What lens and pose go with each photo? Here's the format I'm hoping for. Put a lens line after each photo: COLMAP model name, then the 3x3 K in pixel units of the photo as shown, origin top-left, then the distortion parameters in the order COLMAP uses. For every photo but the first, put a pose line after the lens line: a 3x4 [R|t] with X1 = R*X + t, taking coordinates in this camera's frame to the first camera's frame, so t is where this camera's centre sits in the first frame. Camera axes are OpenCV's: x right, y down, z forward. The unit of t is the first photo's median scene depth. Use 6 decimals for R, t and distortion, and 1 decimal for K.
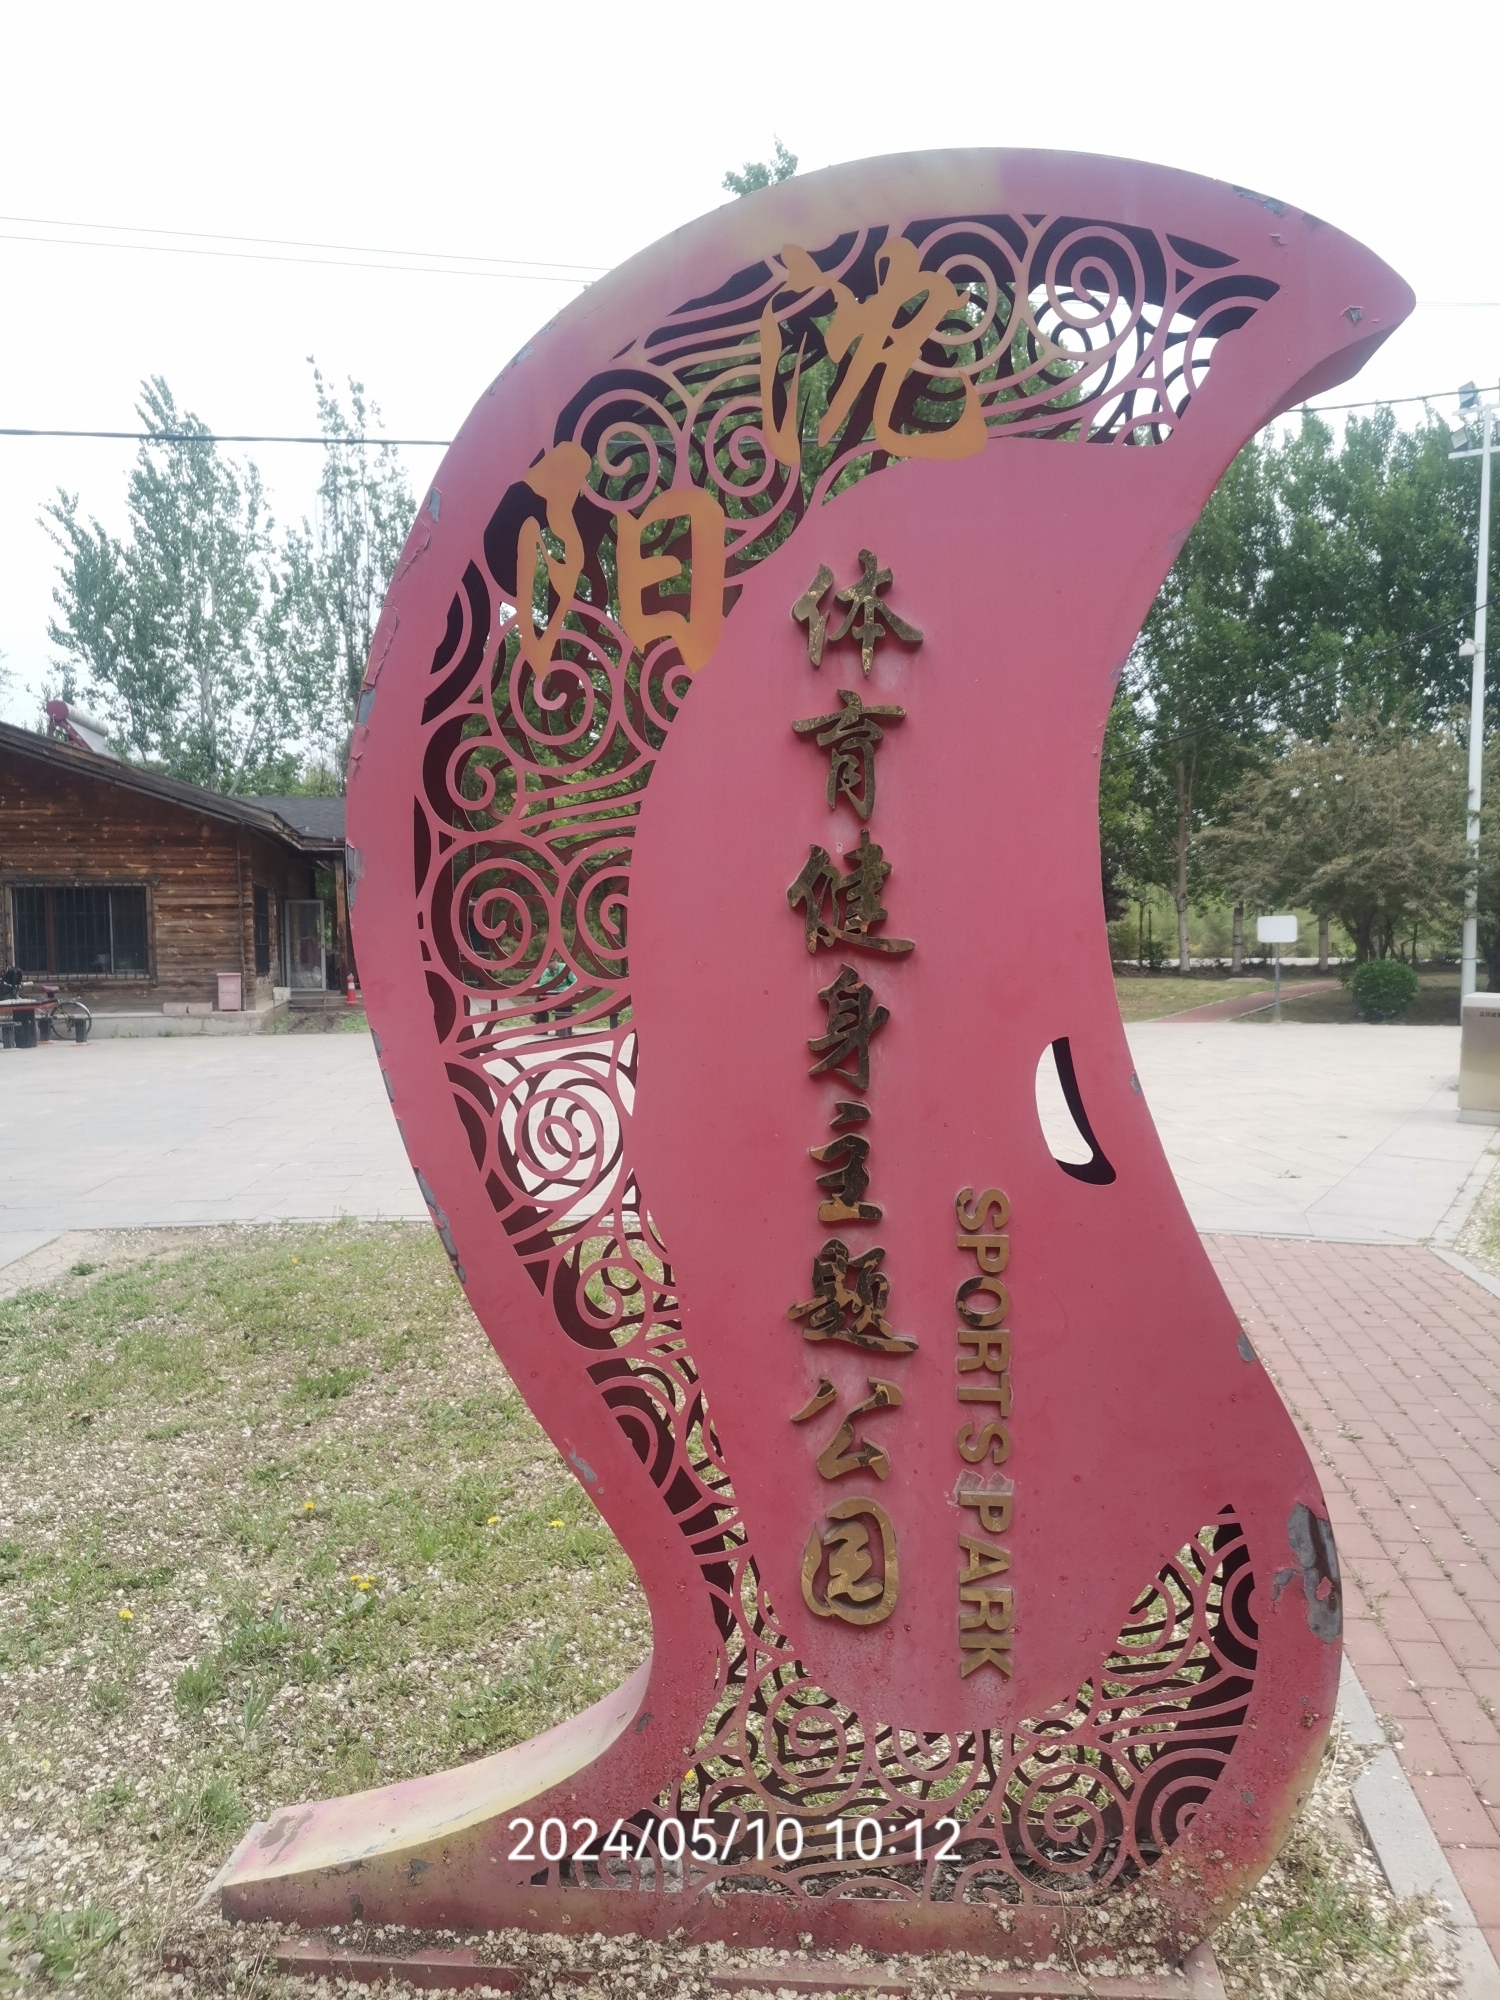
lens RADIAL K [[1516.0, 0, 747.4], [0, 1516.0, 995.3], [0, 0, 1]] dist [0.058601, -0.019536]
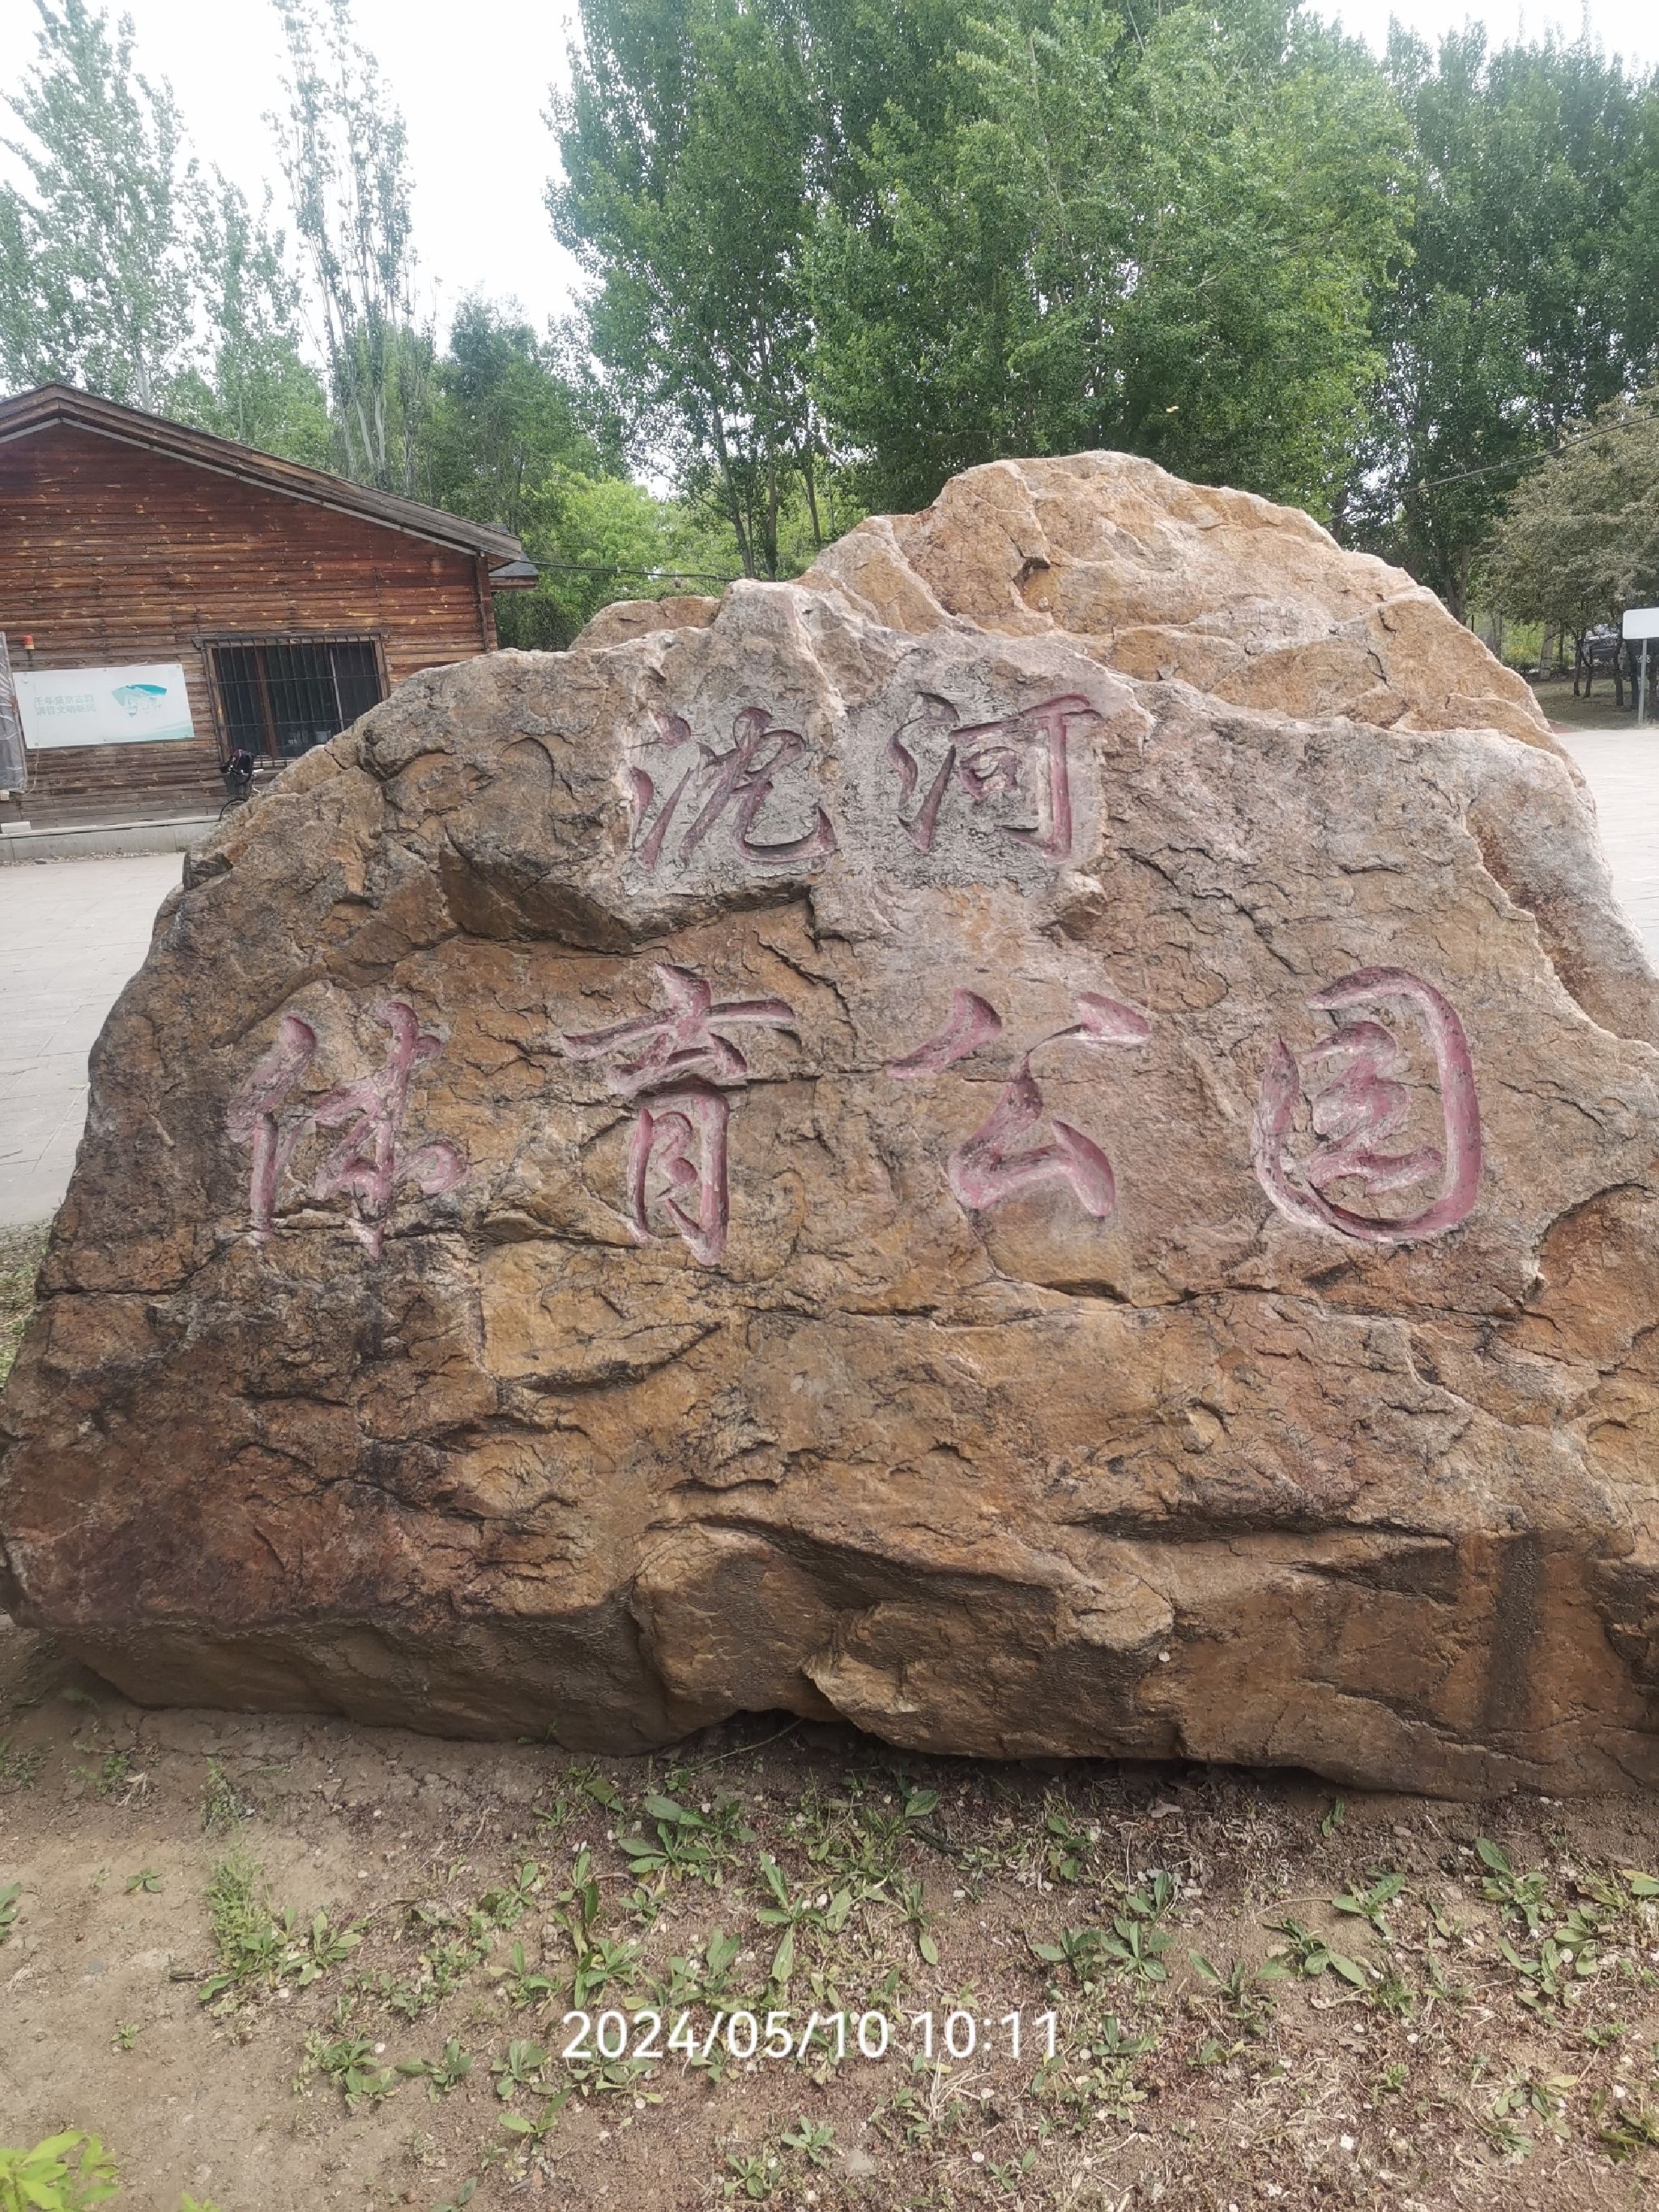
lens RADIAL K [[1676.5, 0, 828.3], [0, 1676.5, 1102.0], [0, 0, 1]] dist [0.058601, -0.019536]
pose [[0.980581, -0.095282, 0.171412, -0.333959], [0.061831, 0.979669, 0.190856, 0.011040], [-0.186112, -0.176551, 0.966536, 0.056783]]
